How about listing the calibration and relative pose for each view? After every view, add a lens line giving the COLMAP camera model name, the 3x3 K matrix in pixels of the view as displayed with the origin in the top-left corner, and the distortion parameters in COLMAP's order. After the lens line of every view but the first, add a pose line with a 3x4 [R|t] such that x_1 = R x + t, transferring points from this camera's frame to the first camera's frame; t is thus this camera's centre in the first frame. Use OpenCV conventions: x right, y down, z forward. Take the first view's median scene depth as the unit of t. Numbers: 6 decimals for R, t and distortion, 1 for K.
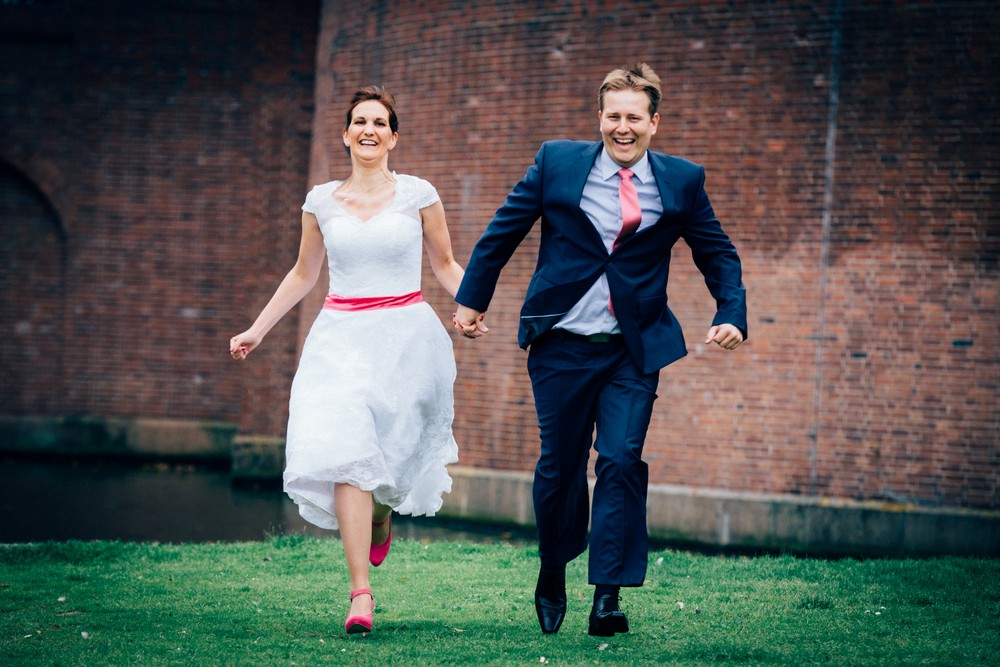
lens RADIAL K [[5042.0, 0, 500.0], [0, 5042.0, 333.5], [0, 0, 1]] dist [0.379732, -1.471134]
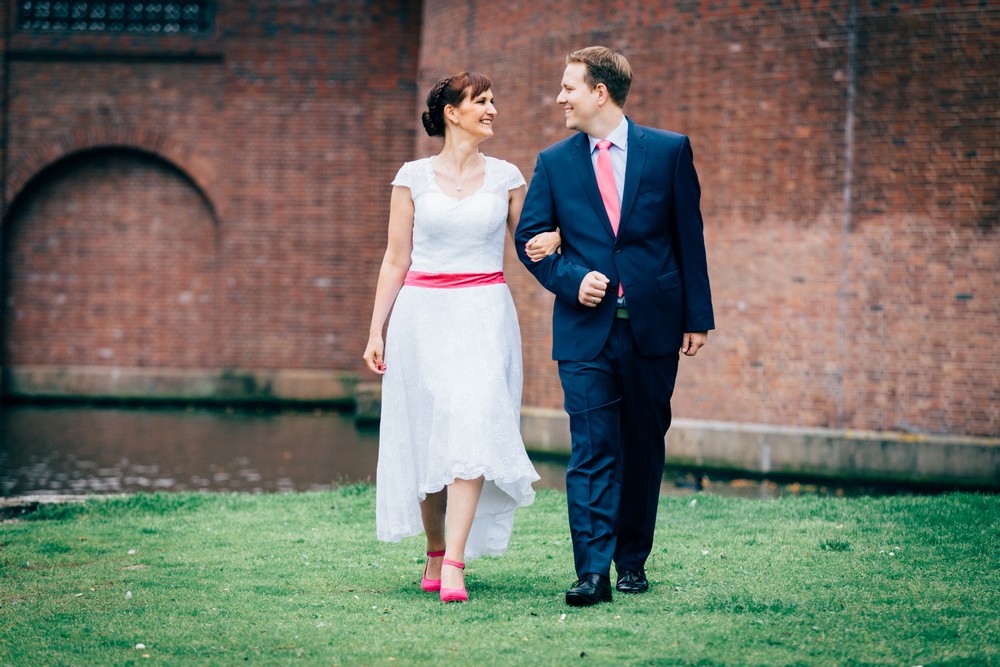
lens RADIAL K [[4076.2, 0, 625.9], [0, 4076.2, 332.8], [0, 0, 1]] dist [-0.212809, -1.233840]
pose [[0.999801, -0.018002, 0.008571, 0.004510], [0.017921, 0.999794, 0.009484, -0.000107], [-0.008740, -0.009329, 0.999918, 0.053216]]
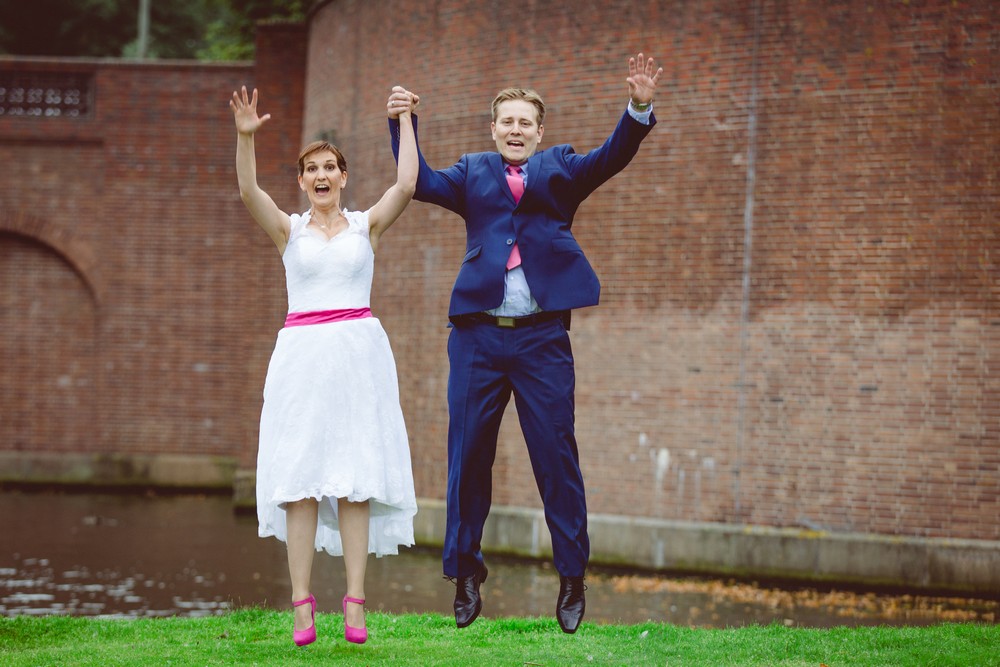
lens RADIAL K [[3901.3, 0, 500.0], [0, 3901.3, 333.5], [0, 0, 1]] dist [-0.126520, -0.356458]
pose [[0.999877, -0.010379, 0.011764, -0.001303], [0.010516, 0.999876, -0.011680, -0.001093], [-0.011642, 0.011802, 0.999863, 0.122970]]
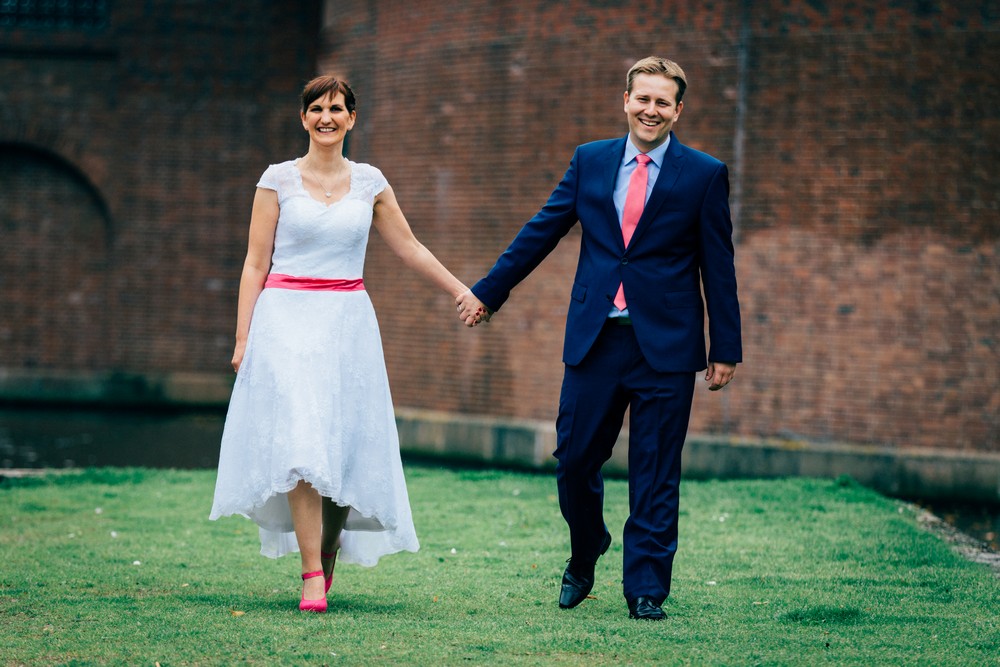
lens RADIAL K [[4378.3, 0, 500.0], [0, 4378.3, 333.5], [0, 0, 1]] dist [-0.349712, 0.428655]
pose [[0.999992, -0.003305, 0.002456, 0.005477], [0.003286, 0.999965, 0.007639, -0.000543], [-0.002481, -0.007631, 0.999968, -0.047706]]
